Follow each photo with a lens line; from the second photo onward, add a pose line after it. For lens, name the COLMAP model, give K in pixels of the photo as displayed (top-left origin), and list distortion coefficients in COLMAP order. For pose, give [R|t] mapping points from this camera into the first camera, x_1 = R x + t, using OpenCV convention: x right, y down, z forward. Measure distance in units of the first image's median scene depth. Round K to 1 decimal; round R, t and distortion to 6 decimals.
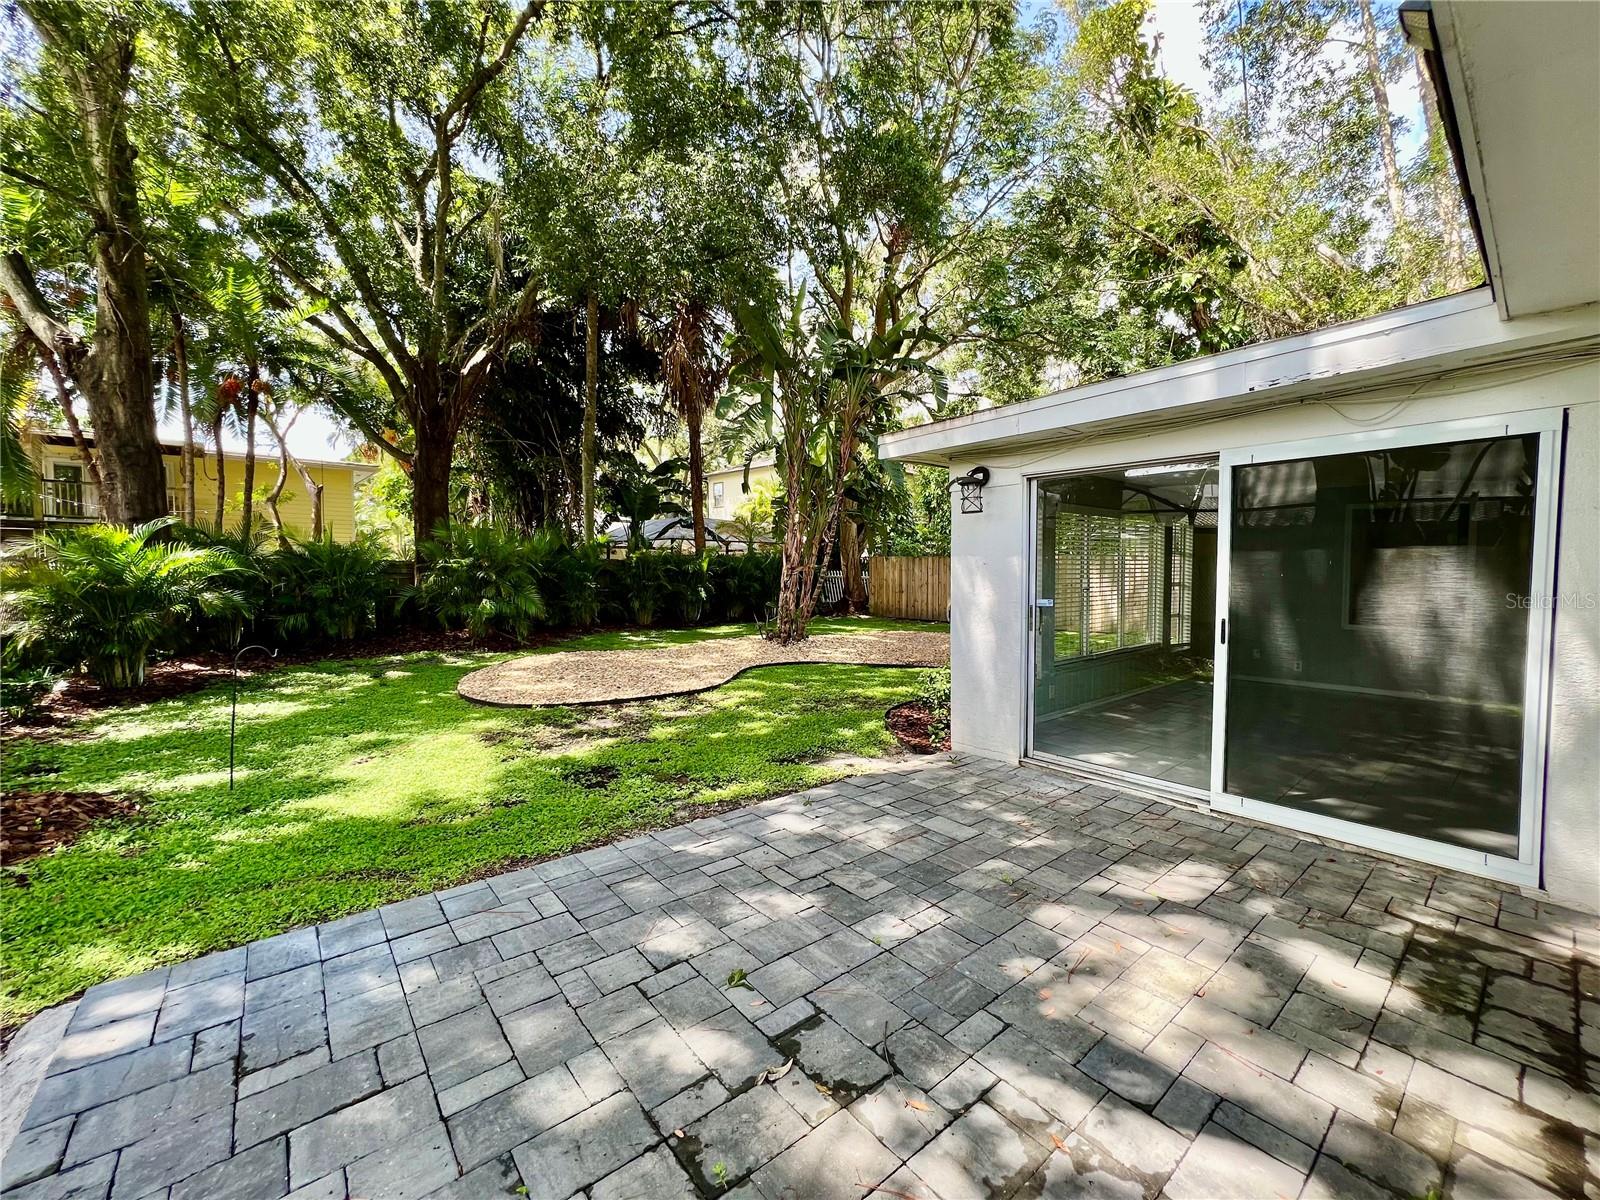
lens RADIAL K [[638.6, 0, 795.4], [0, 638.6, 596.8], [0, 0, 1]] dist [-0.000198, -0.000057]
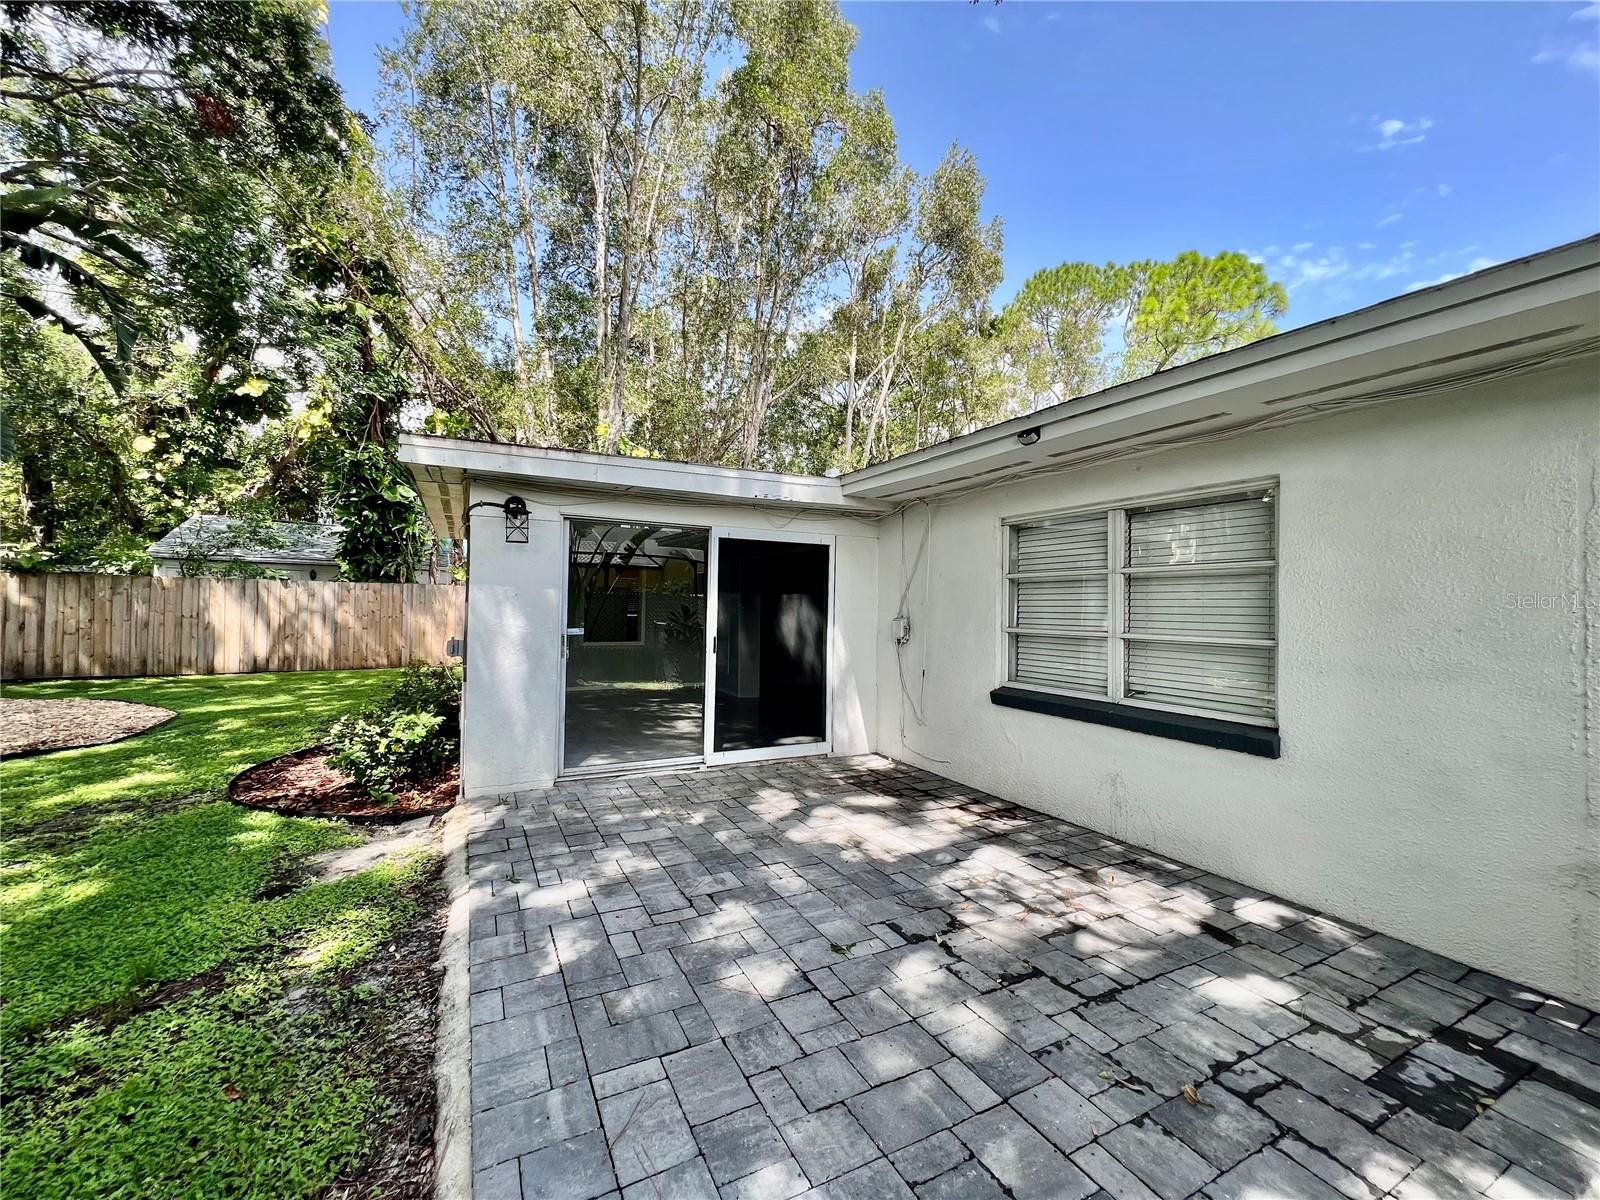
lens RADIAL K [[638.6, 0, 795.4], [0, 638.6, 596.8], [0, 0, 1]] dist [-0.000198, -0.000057]
pose [[0.210029, 0.021668, 0.977455, -0.738641], [0.023453, 0.999355, -0.027193, -0.013639], [-0.977414, 0.028636, 0.209385, 0.469853]]
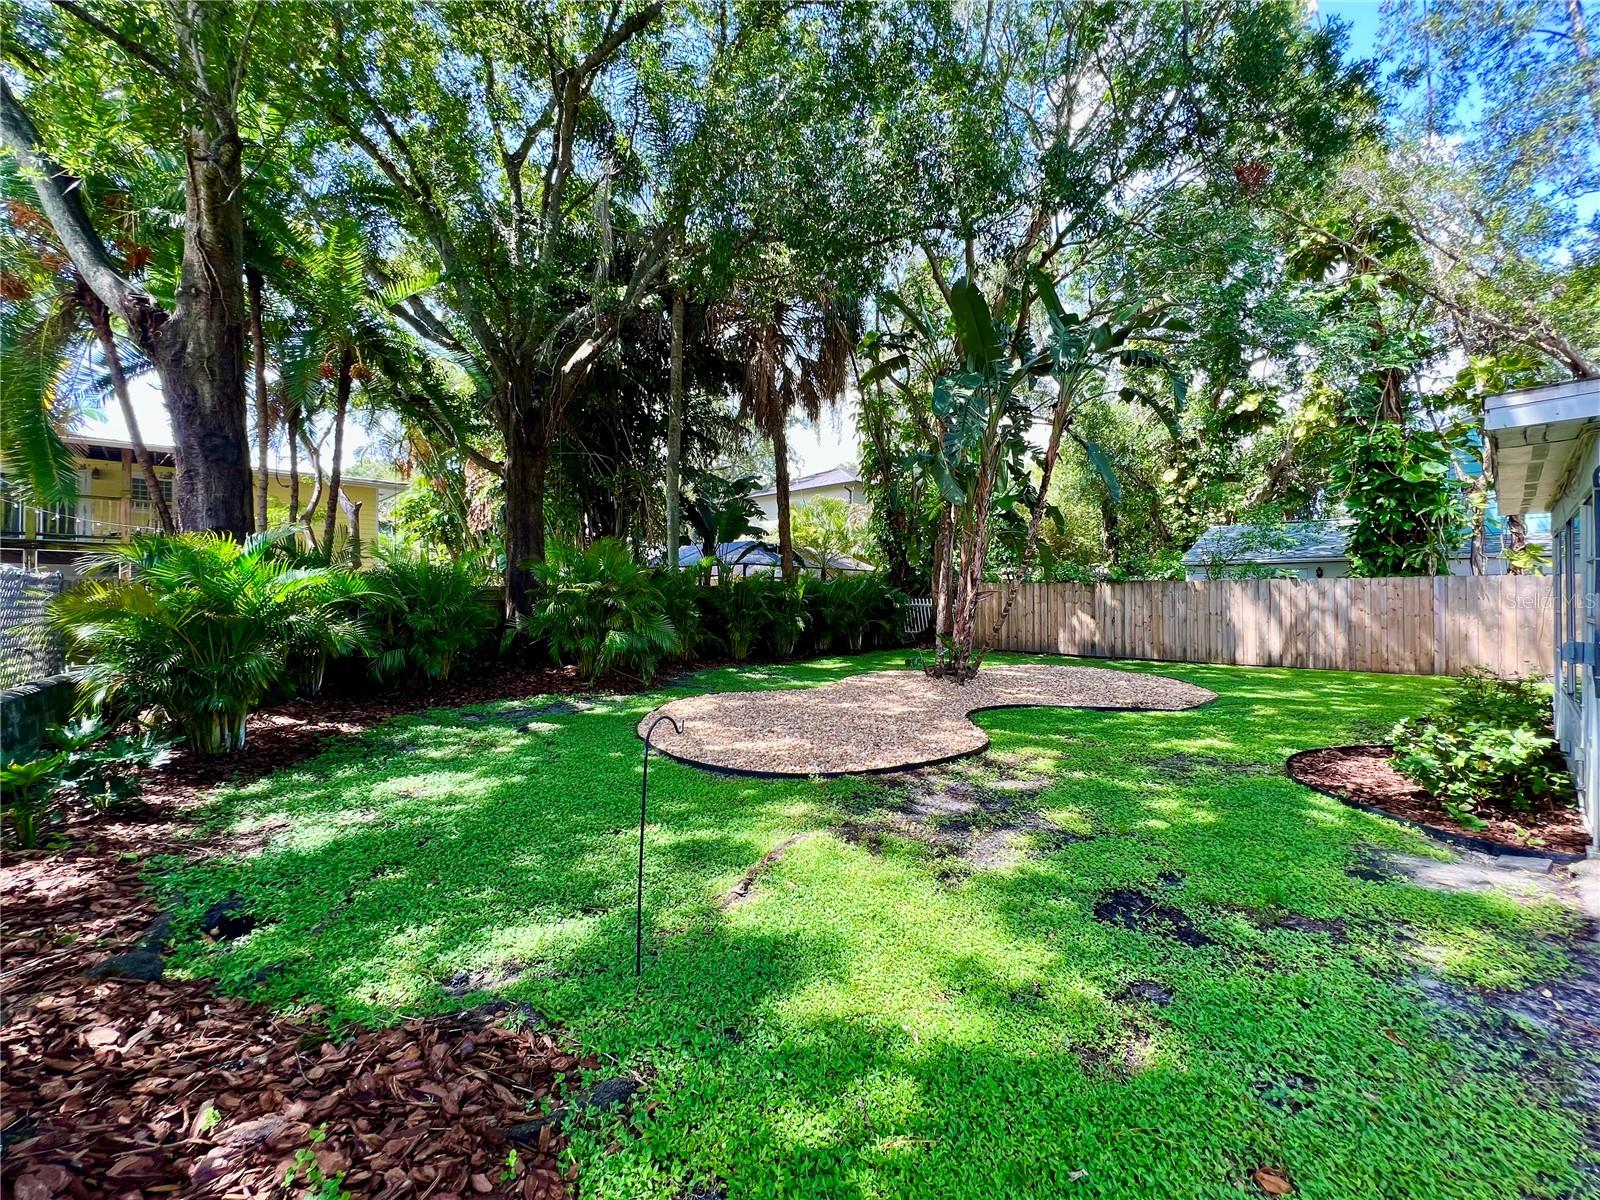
lens RADIAL K [[638.6, 0, 795.4], [0, 638.6, 596.8], [0, 0, 1]] dist [-0.000198, -0.000057]
pose [[0.999032, -0.000436, 0.043978, -0.875865], [0.002471, 0.998928, -0.046230, -0.005693], [-0.043911, 0.046294, 0.997962, 0.471916]]
